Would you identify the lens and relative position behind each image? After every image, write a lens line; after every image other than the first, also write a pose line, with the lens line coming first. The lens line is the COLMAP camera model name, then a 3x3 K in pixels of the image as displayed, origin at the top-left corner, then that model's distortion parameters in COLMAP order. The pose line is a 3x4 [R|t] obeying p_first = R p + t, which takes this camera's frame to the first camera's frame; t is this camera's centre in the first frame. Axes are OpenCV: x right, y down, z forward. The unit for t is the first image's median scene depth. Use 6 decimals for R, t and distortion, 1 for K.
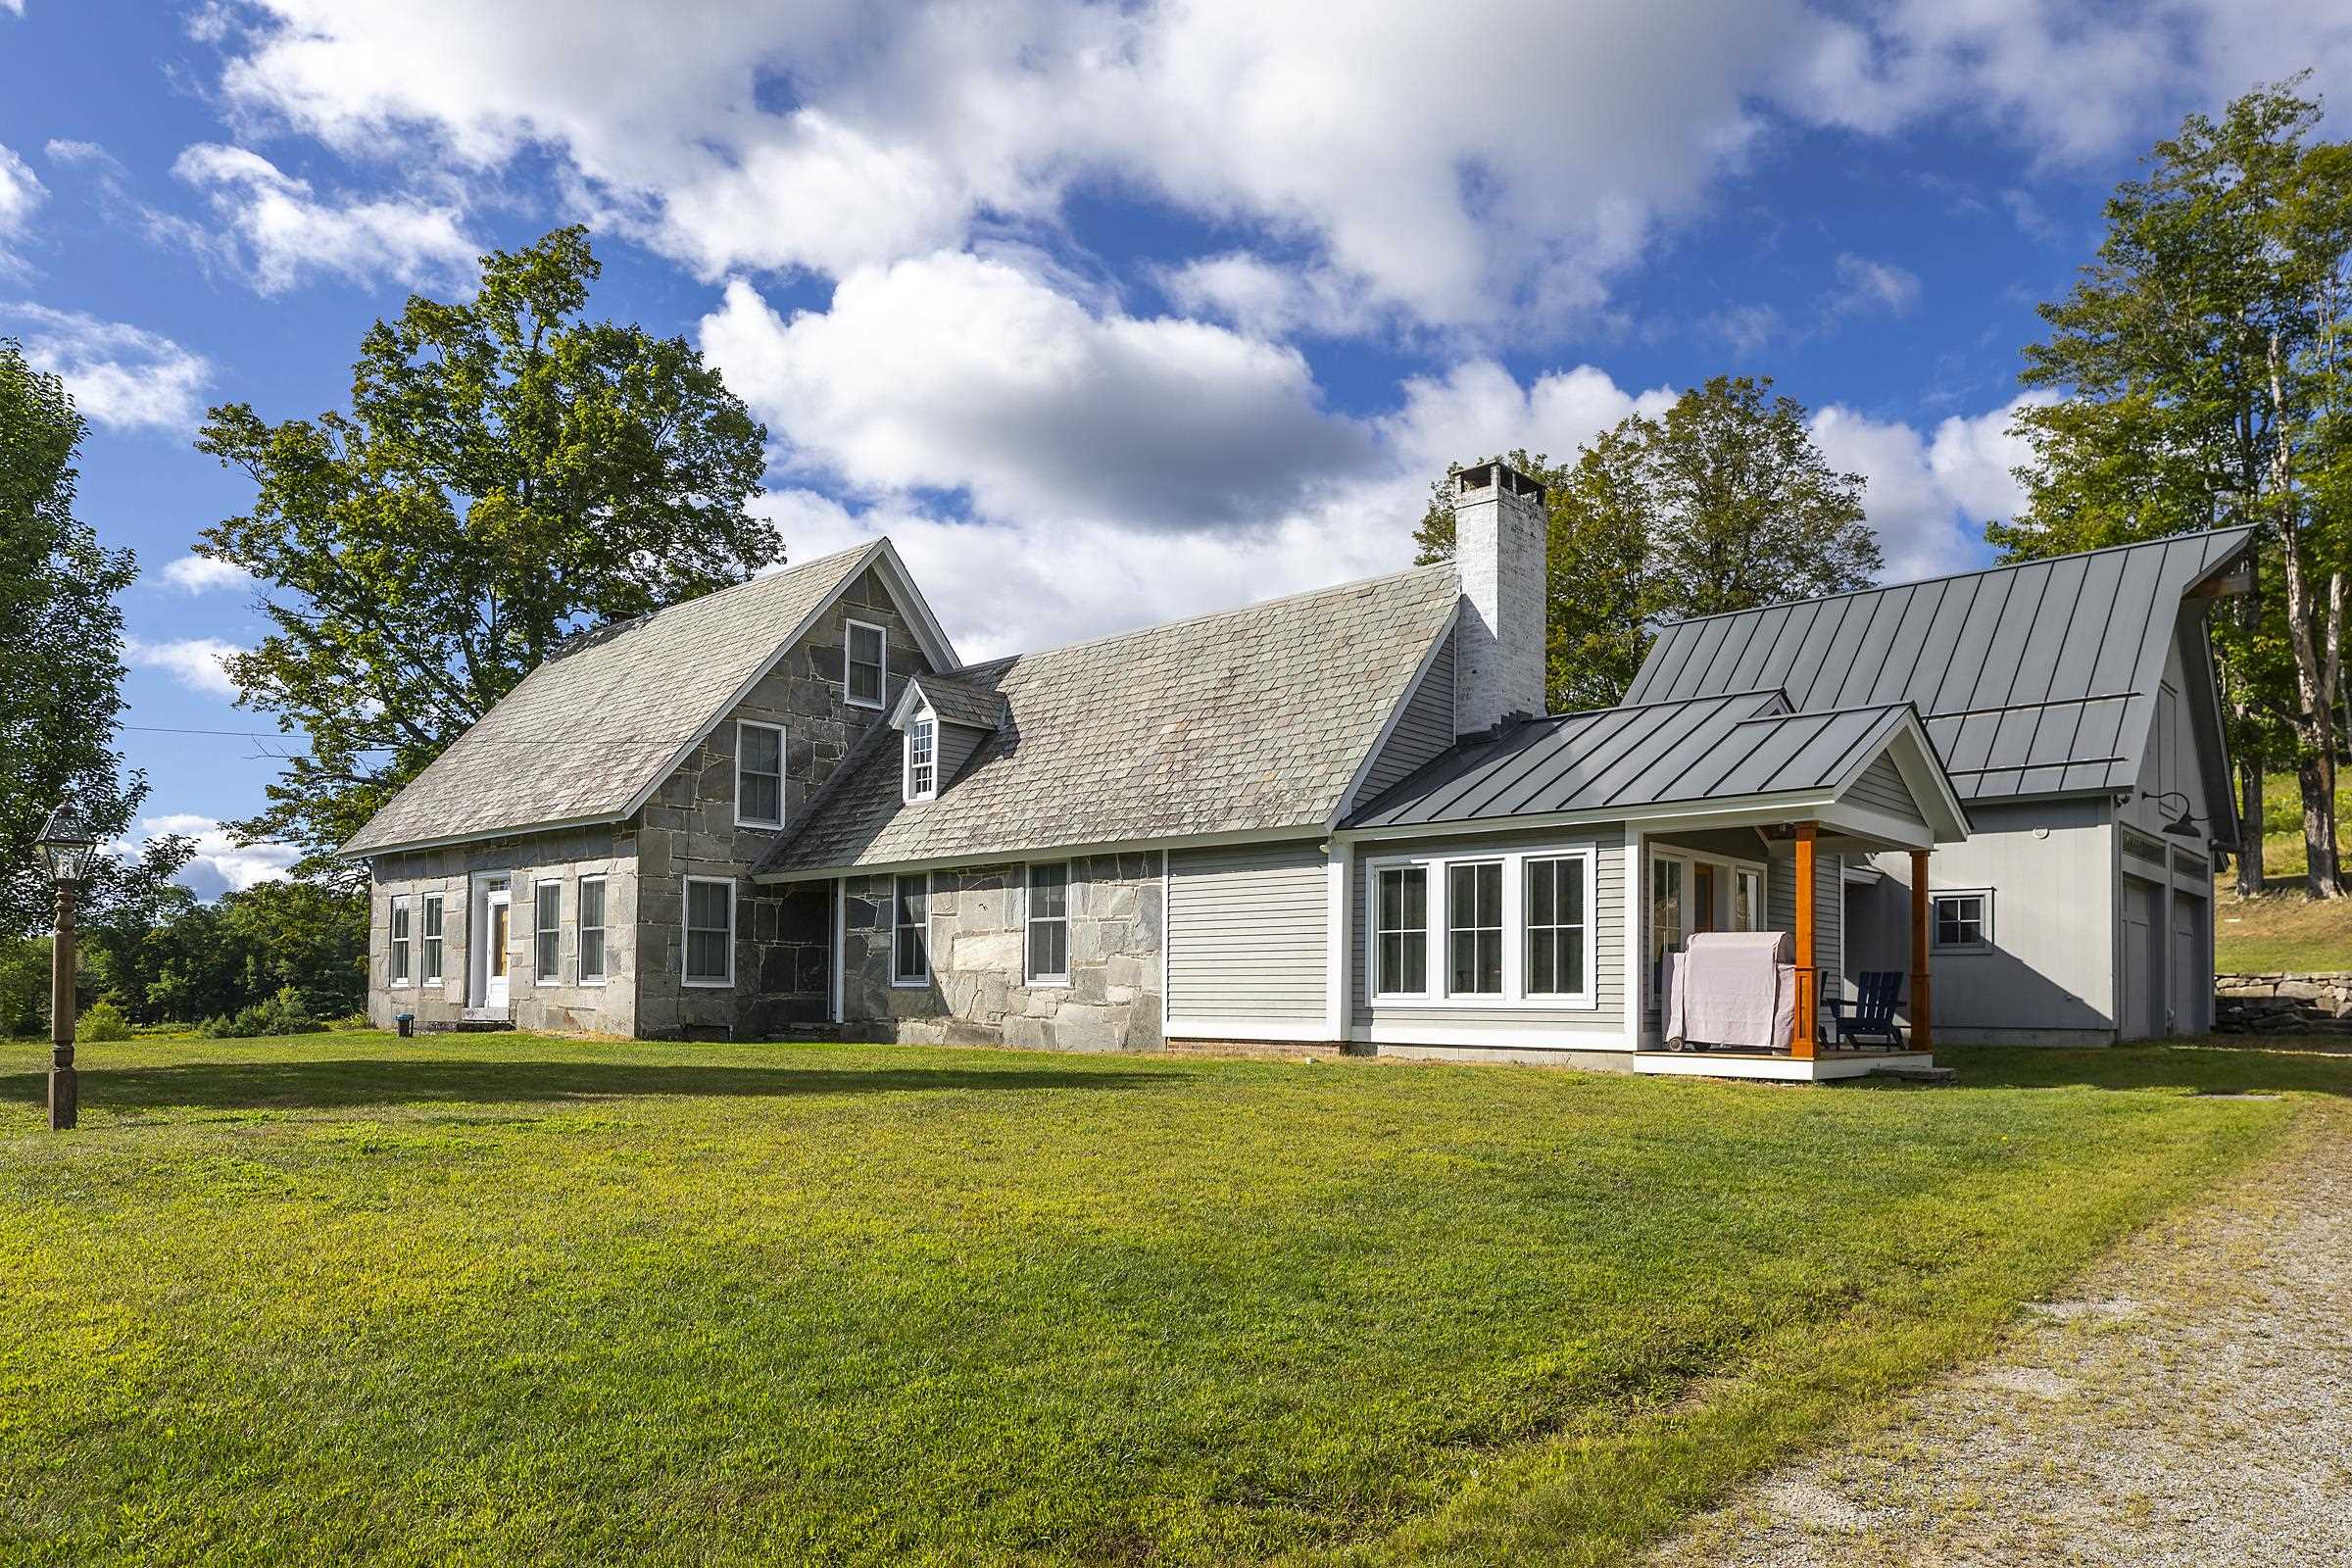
lens RADIAL K [[1422.1, 0, 1205.7], [0, 1422.1, 966.3], [0, 0, 1]] dist [-0.000797, 0.000707]
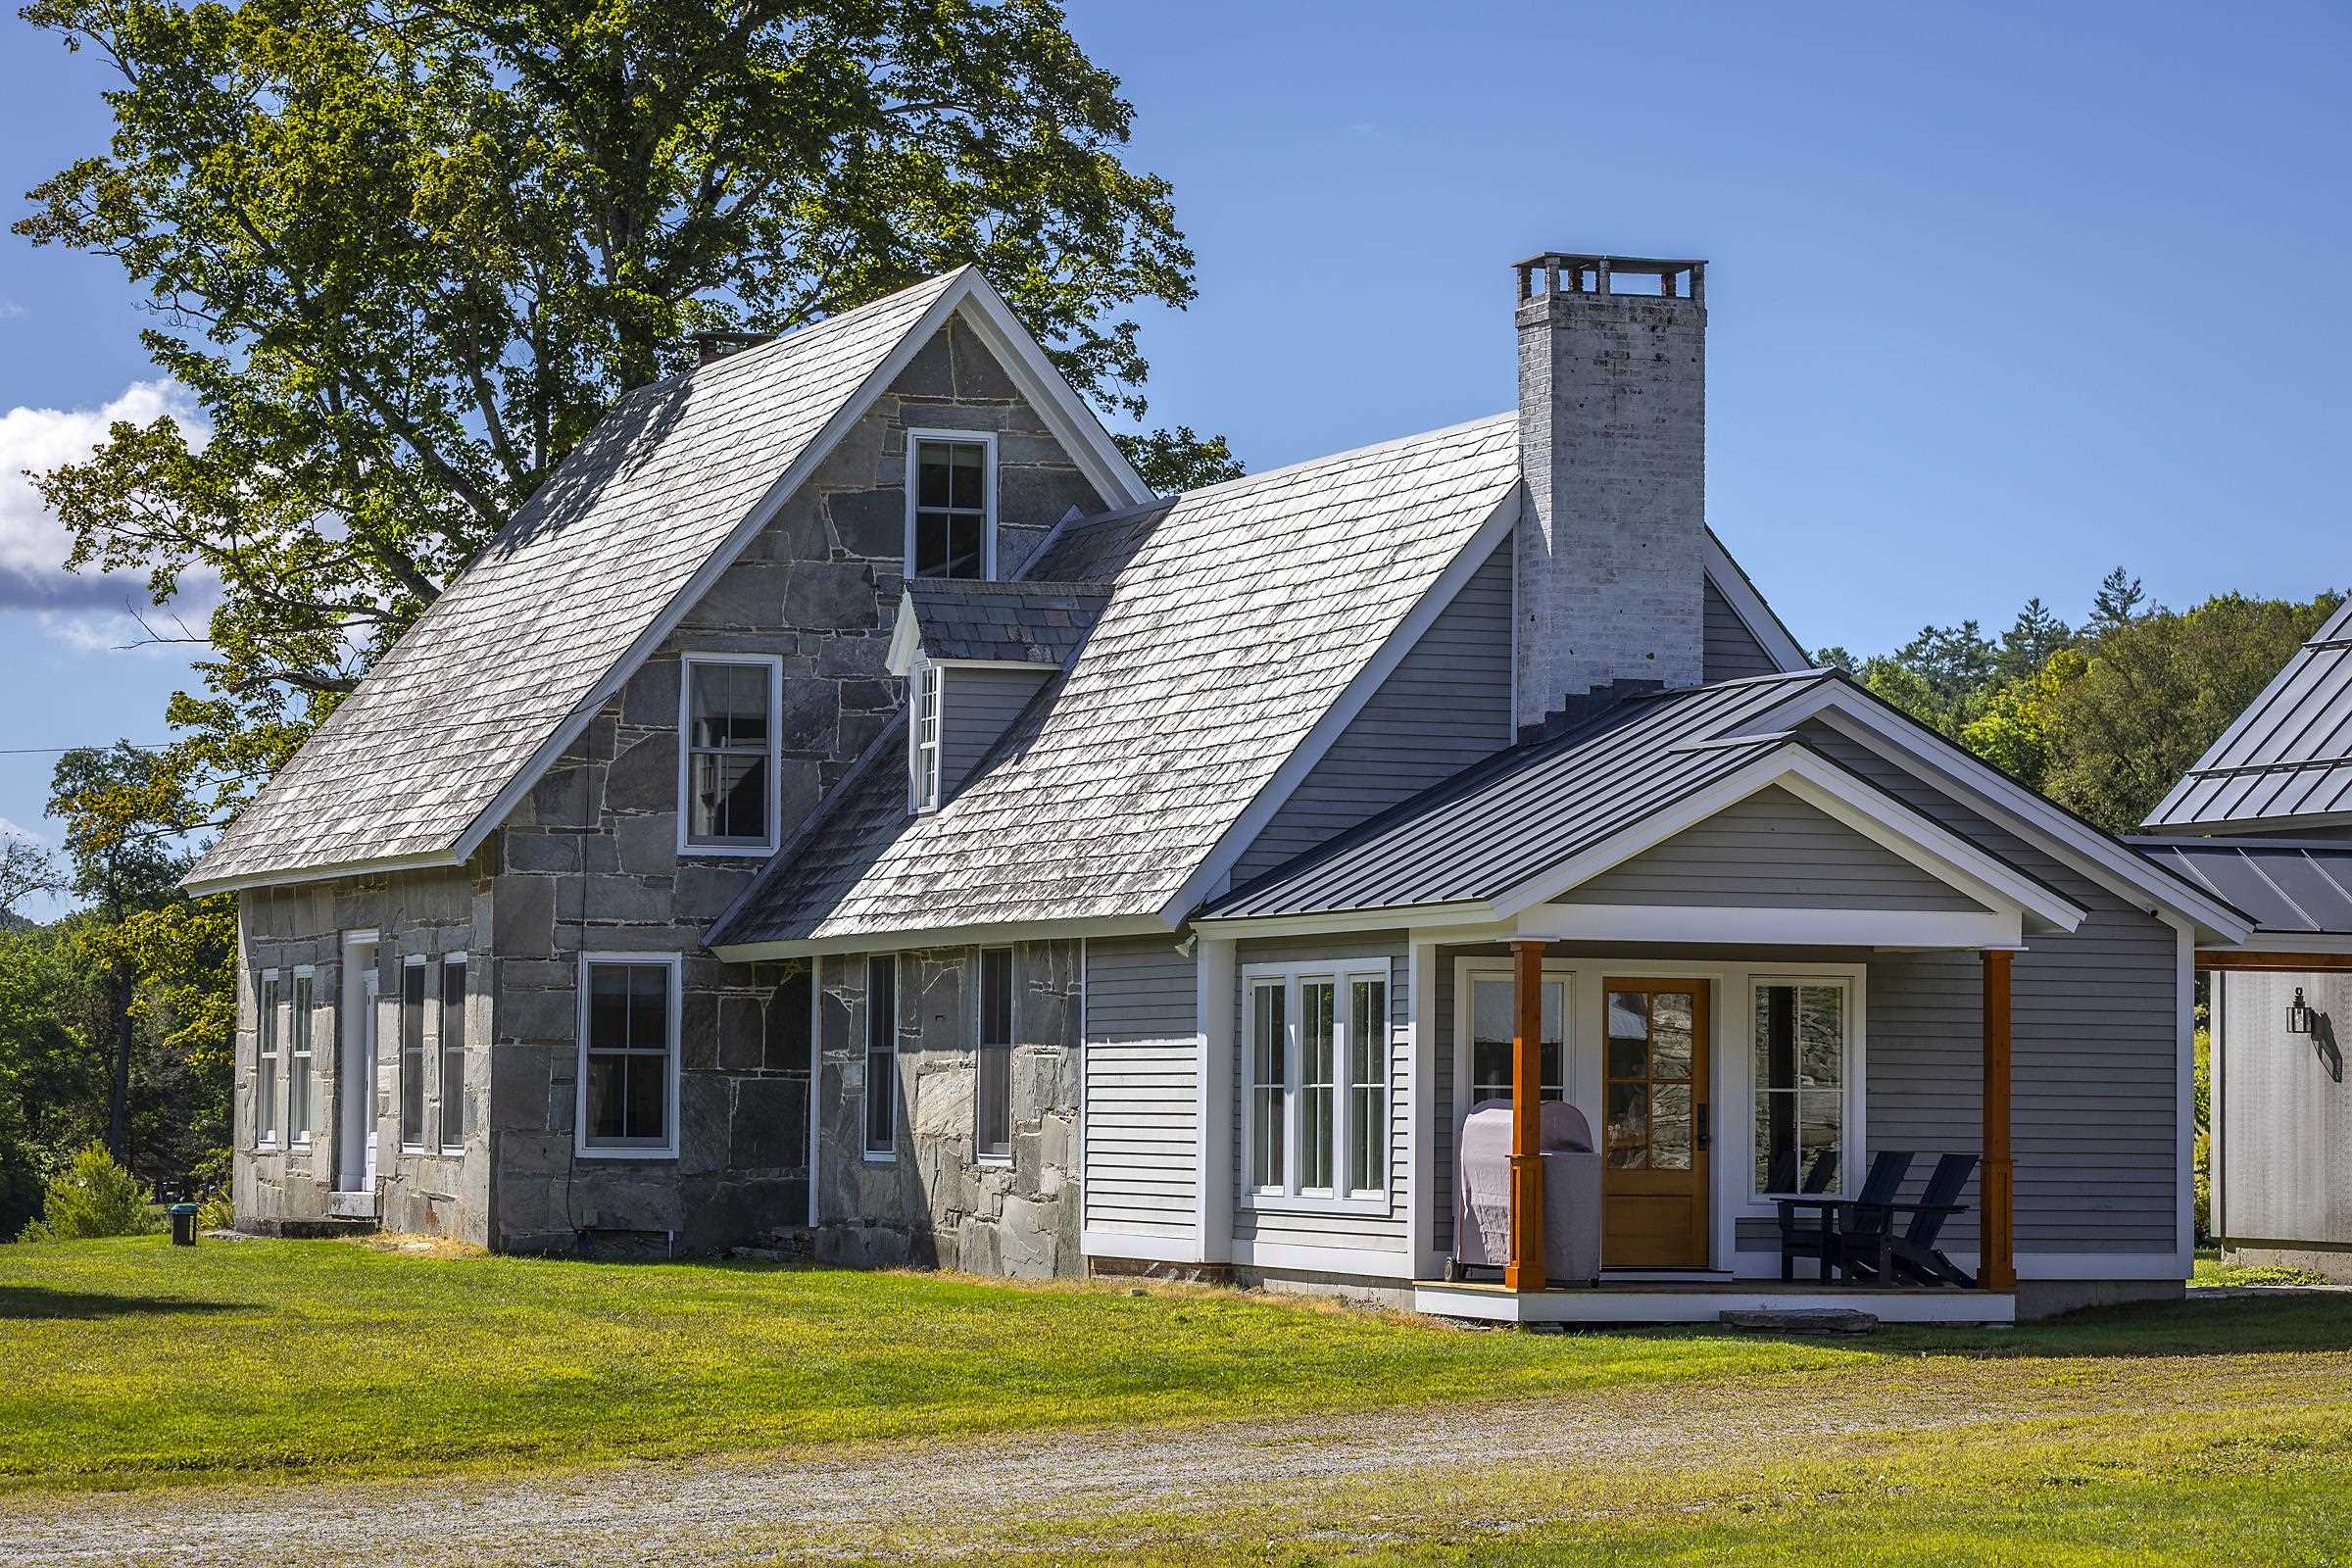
lens RADIAL K [[6472.9, 0, 1175.7], [0, 6472.9, 783.3], [0, 0, 1]] dist [-0.067738, 0.000000]
pose [[0.865631, -0.023796, -0.500116, 1.056478], [0.007929, 0.999396, -0.033828, -0.042768], [0.500619, 0.025317, 0.865297, -1.018735]]
